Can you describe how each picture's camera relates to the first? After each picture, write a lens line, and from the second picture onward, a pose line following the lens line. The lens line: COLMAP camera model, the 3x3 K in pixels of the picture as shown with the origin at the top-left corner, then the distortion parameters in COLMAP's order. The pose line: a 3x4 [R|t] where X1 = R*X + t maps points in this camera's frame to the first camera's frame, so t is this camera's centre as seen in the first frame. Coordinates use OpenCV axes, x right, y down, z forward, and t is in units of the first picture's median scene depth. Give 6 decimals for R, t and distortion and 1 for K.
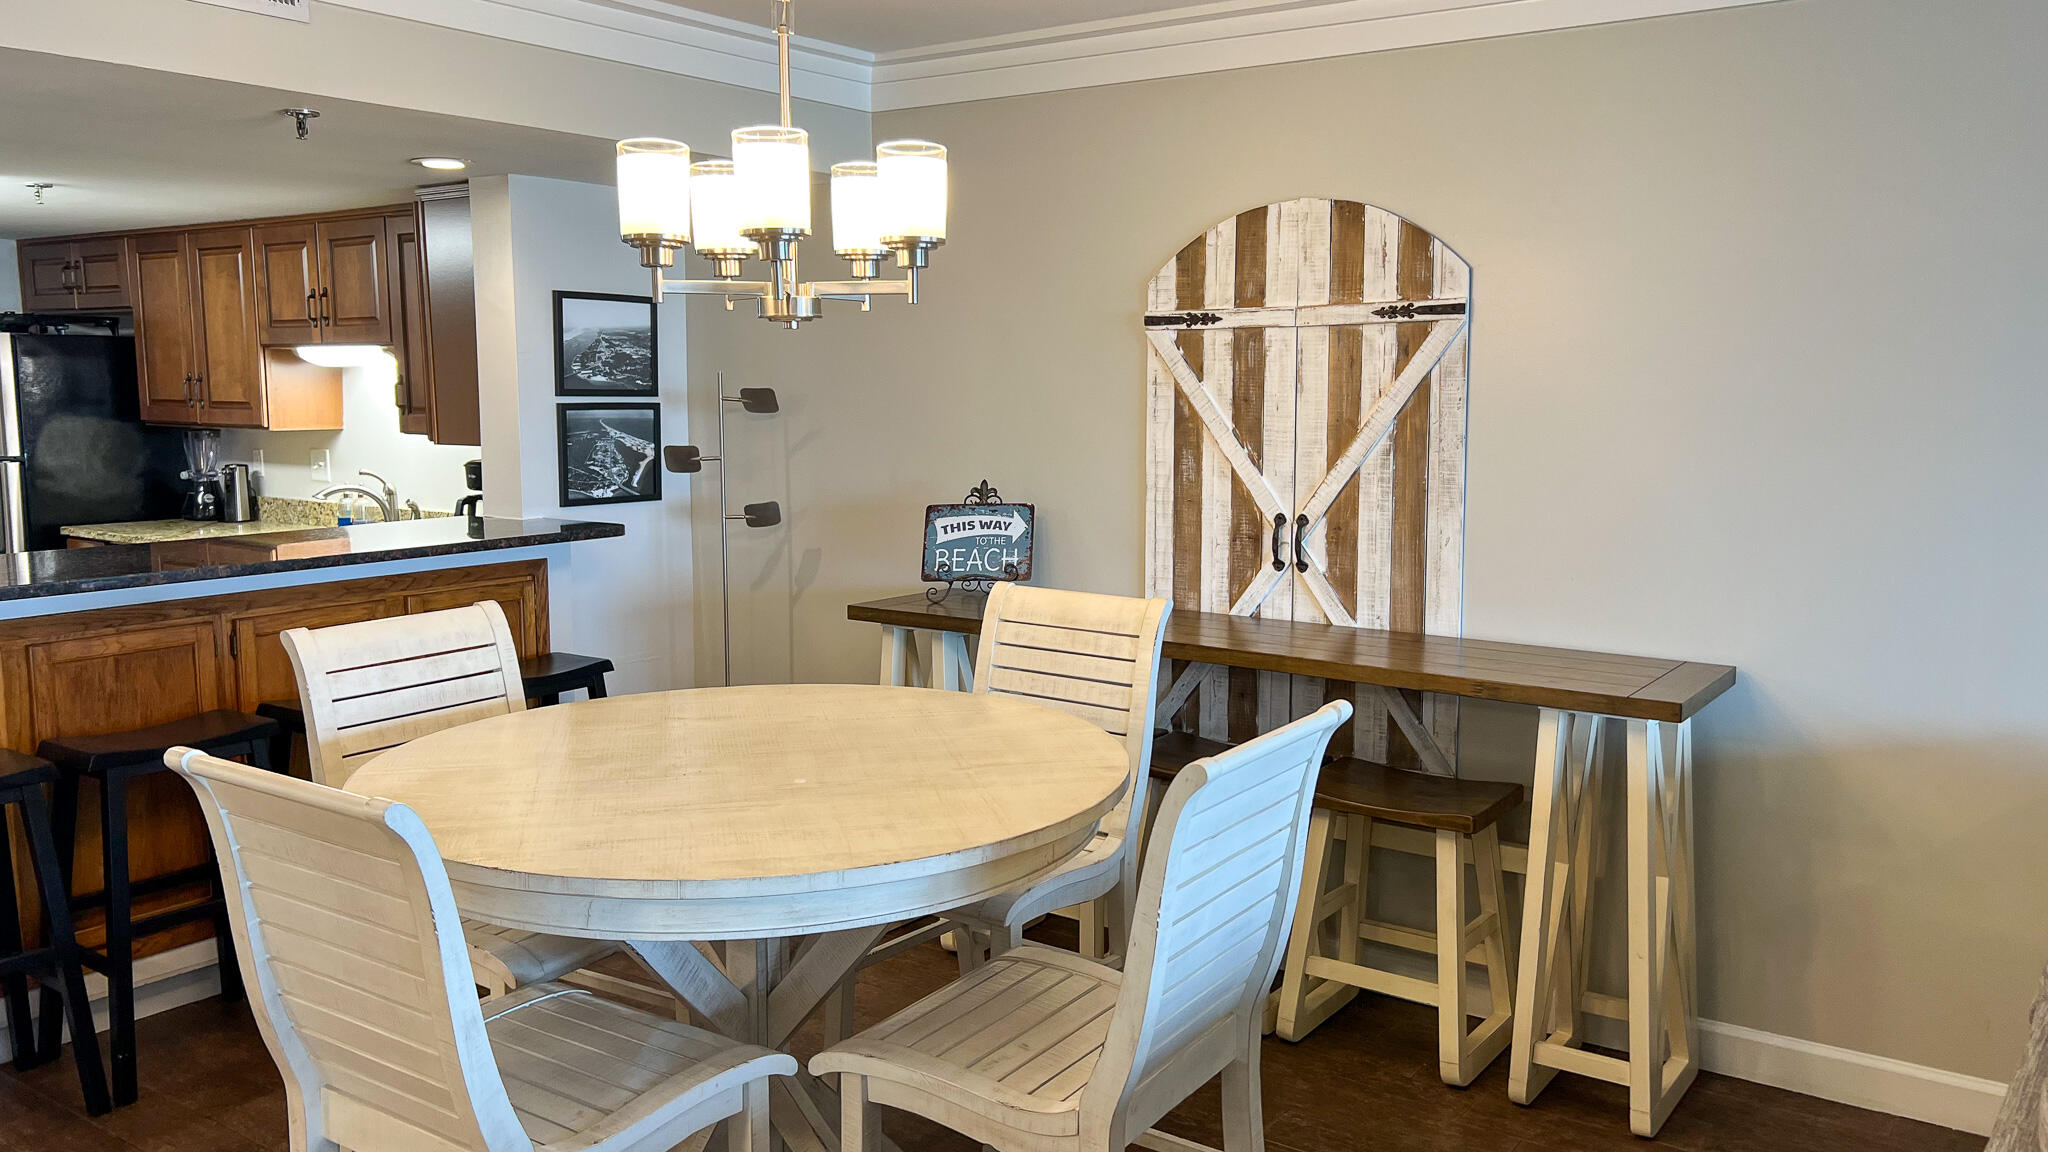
lens RADIAL K [[1599.5, 0, 1024.0], [0, 1599.5, 576.0], [0, 0, 1]] dist [0.206085, -0.485540]
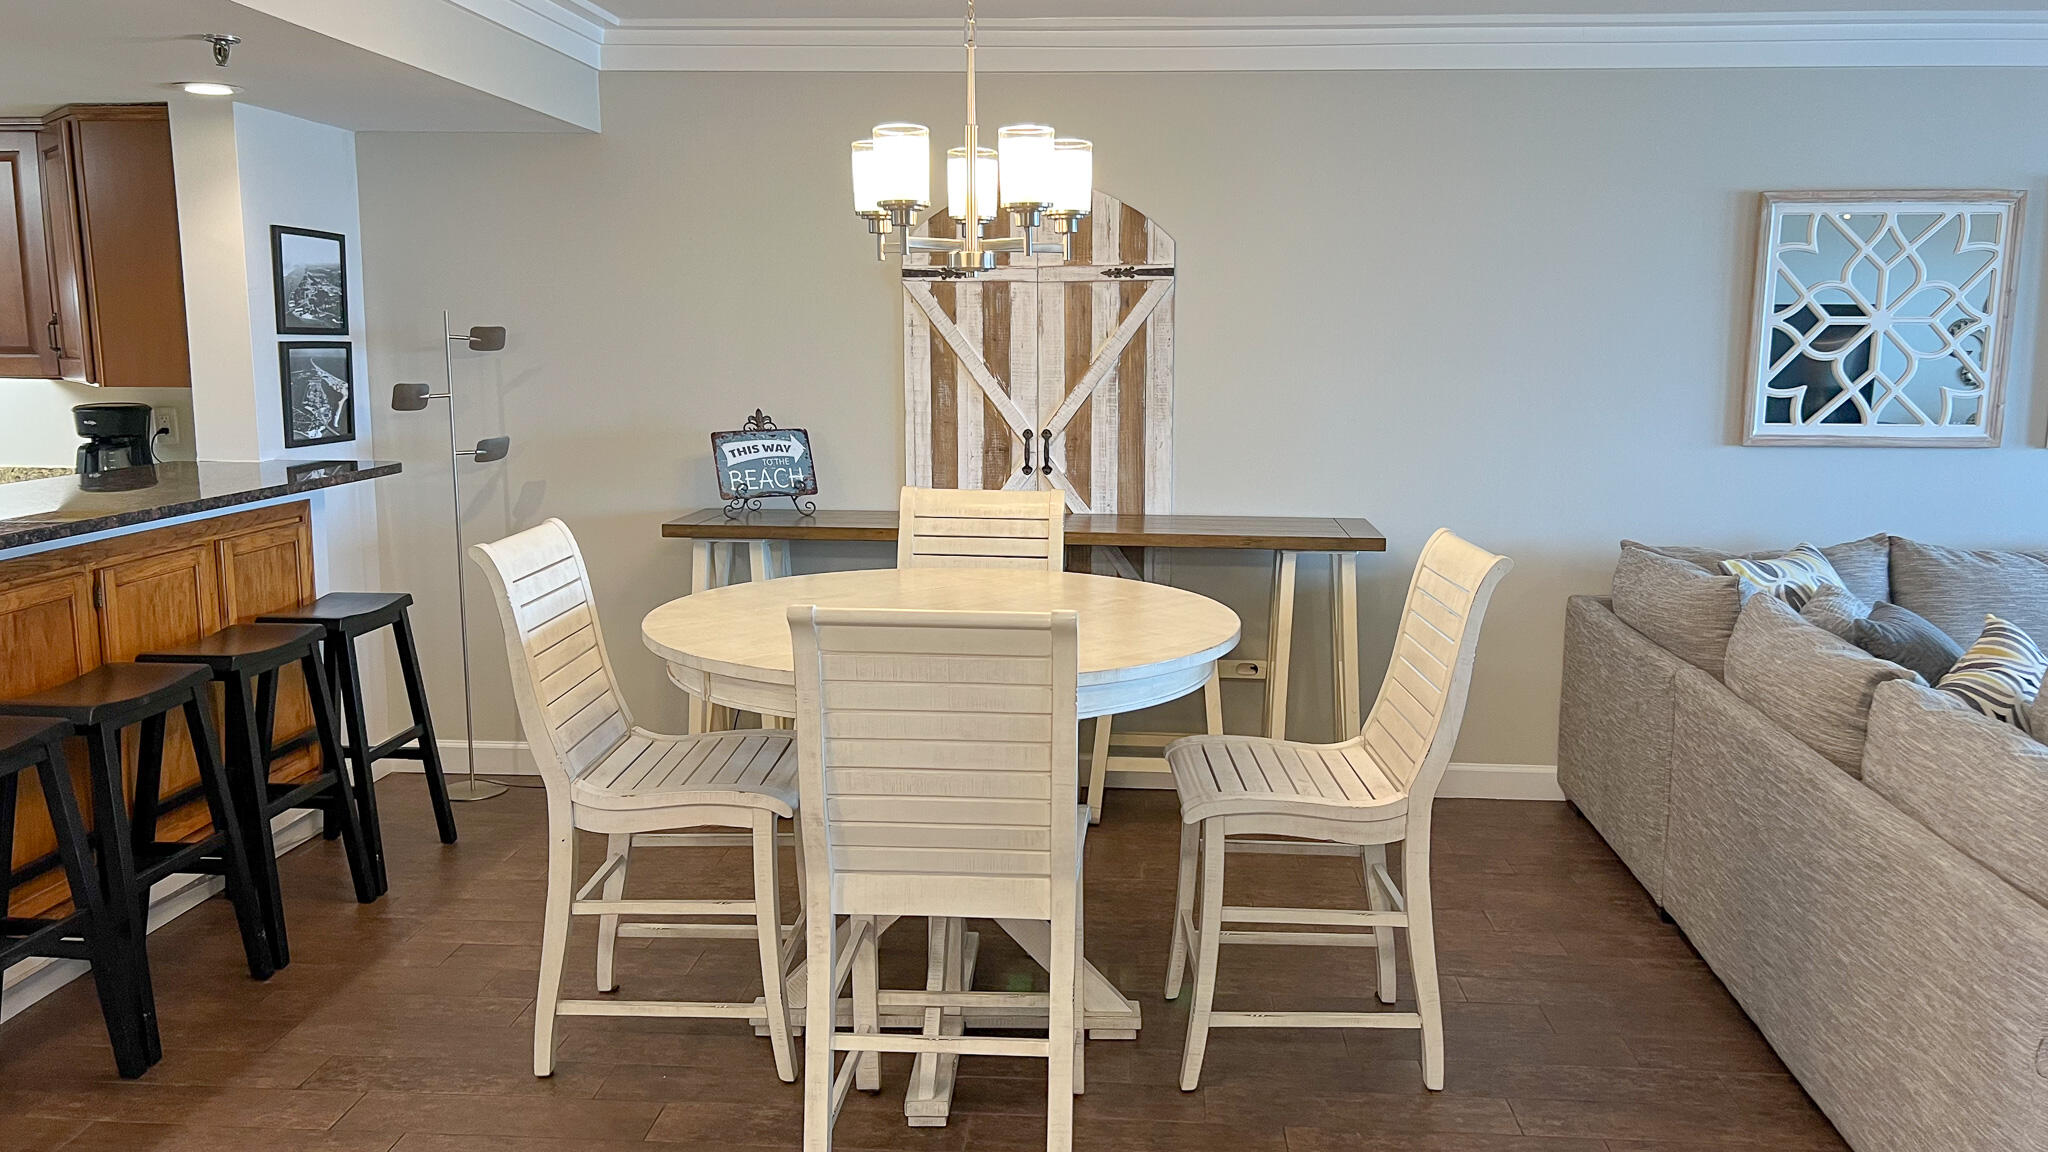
lens RADIAL K [[1573.4, 0, 1029.2], [0, 1573.4, 618.3], [0, 0, 1]] dist [0.074679, -0.098737]
pose [[0.850421, -0.088900, 0.518537, -0.491464], [0.058611, 0.995494, 0.074548, 0.017168], [-0.522827, -0.033006, 0.851799, -0.070585]]
